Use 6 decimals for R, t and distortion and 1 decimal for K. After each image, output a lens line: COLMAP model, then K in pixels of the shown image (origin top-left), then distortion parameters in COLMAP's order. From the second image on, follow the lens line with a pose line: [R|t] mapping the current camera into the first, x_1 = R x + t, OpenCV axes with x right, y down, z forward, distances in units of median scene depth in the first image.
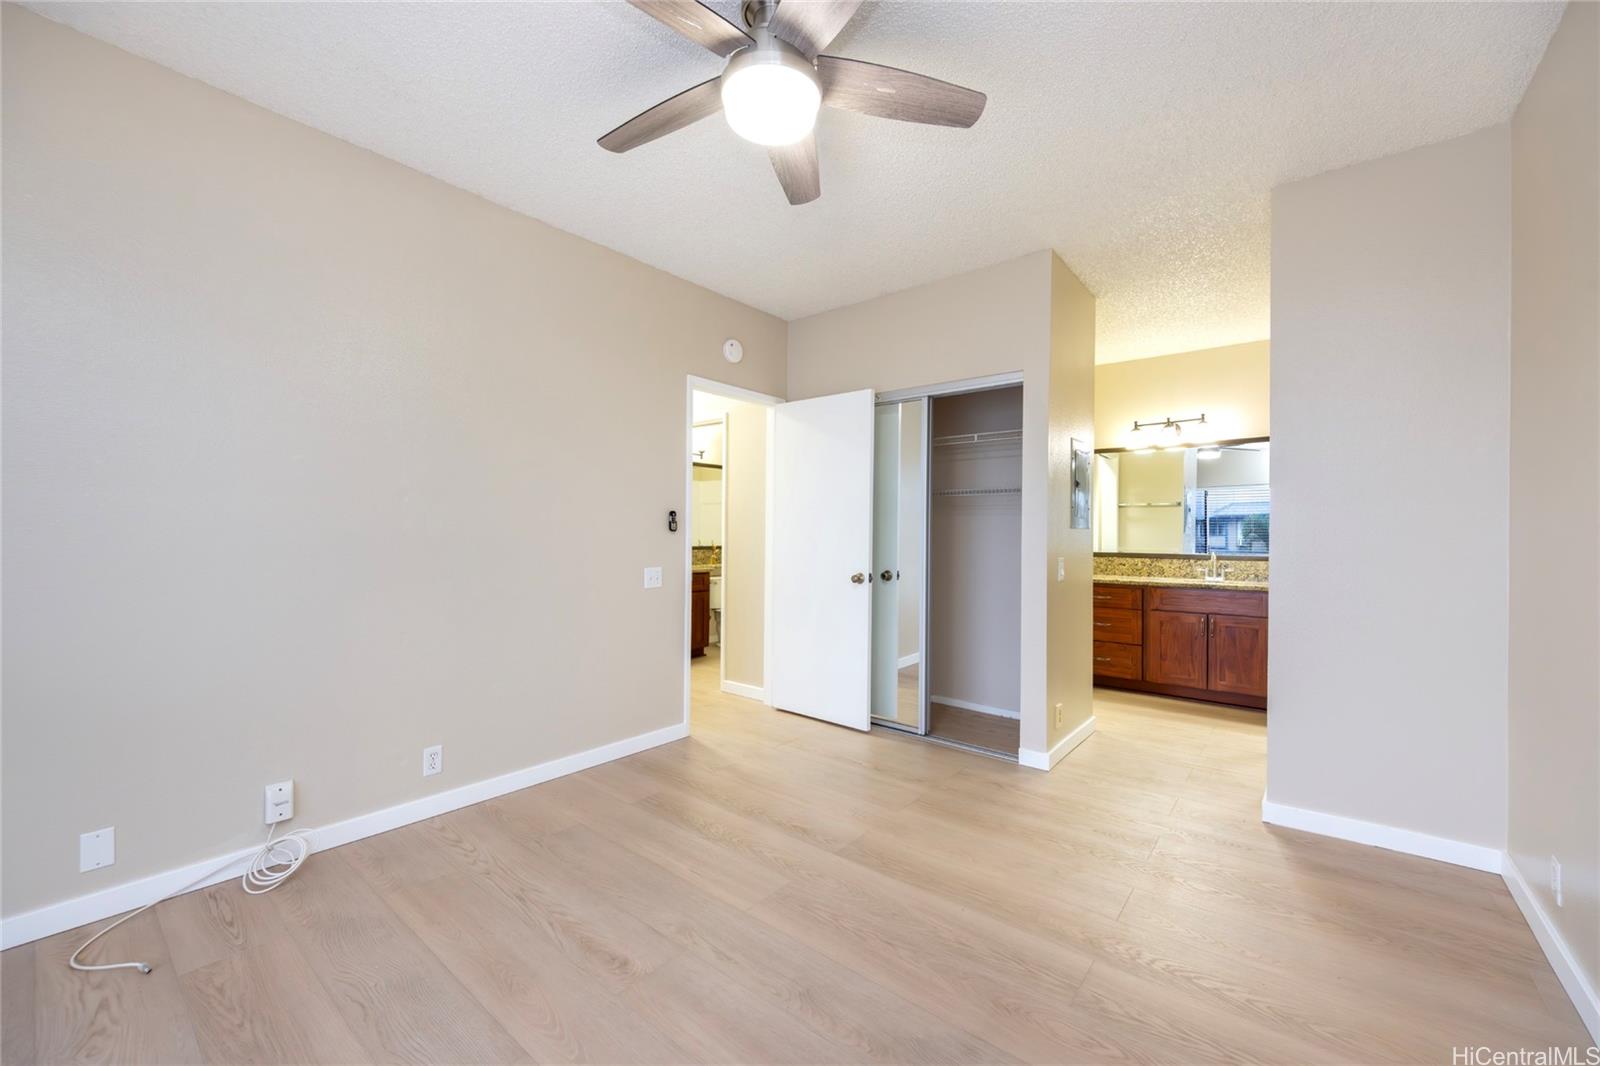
lens RADIAL K [[638.9, 0, 800.0], [0, 638.9, 533.0], [0, 0, 1]] dist [0.000958, 0.000037]
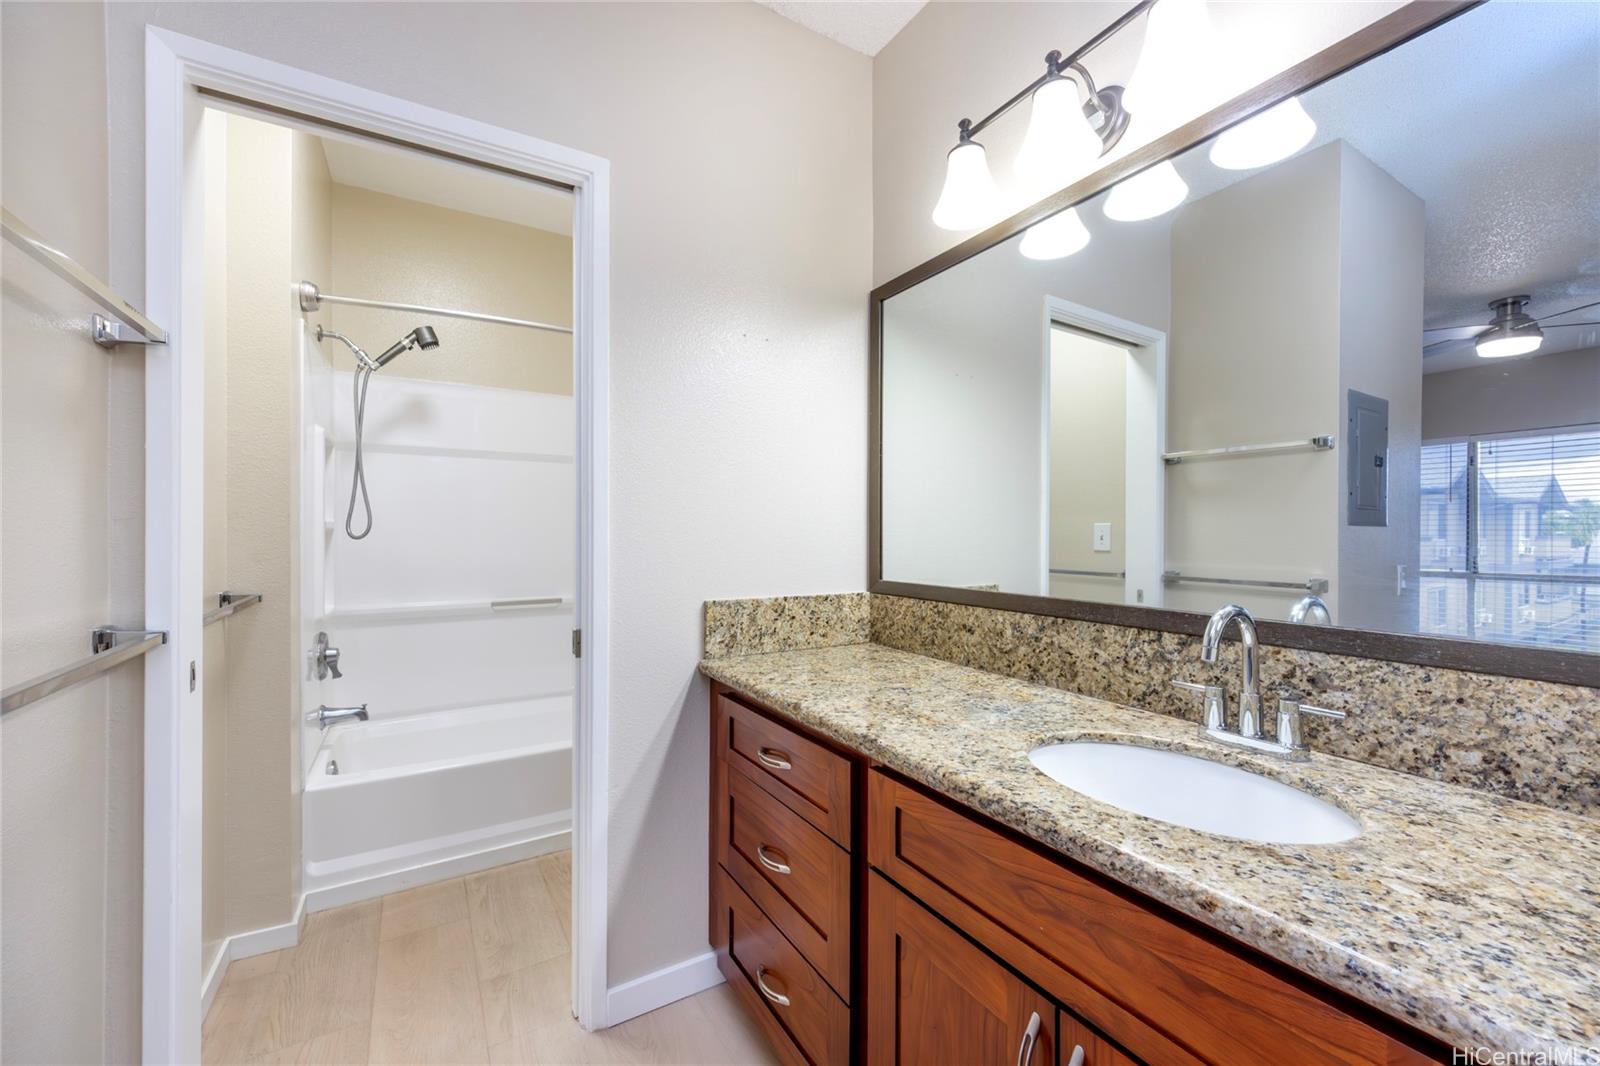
lens RADIAL K [[638.9, 0, 800.0], [0, 638.9, 533.0], [0, 0, 1]] dist [0.000958, 0.000037]
pose [[0.943876, -0.004773, -0.330265, 0.628824], [0.004424, 0.999989, -0.001807, 0.005577], [0.330270, 0.000245, 0.943887, 0.822114]]
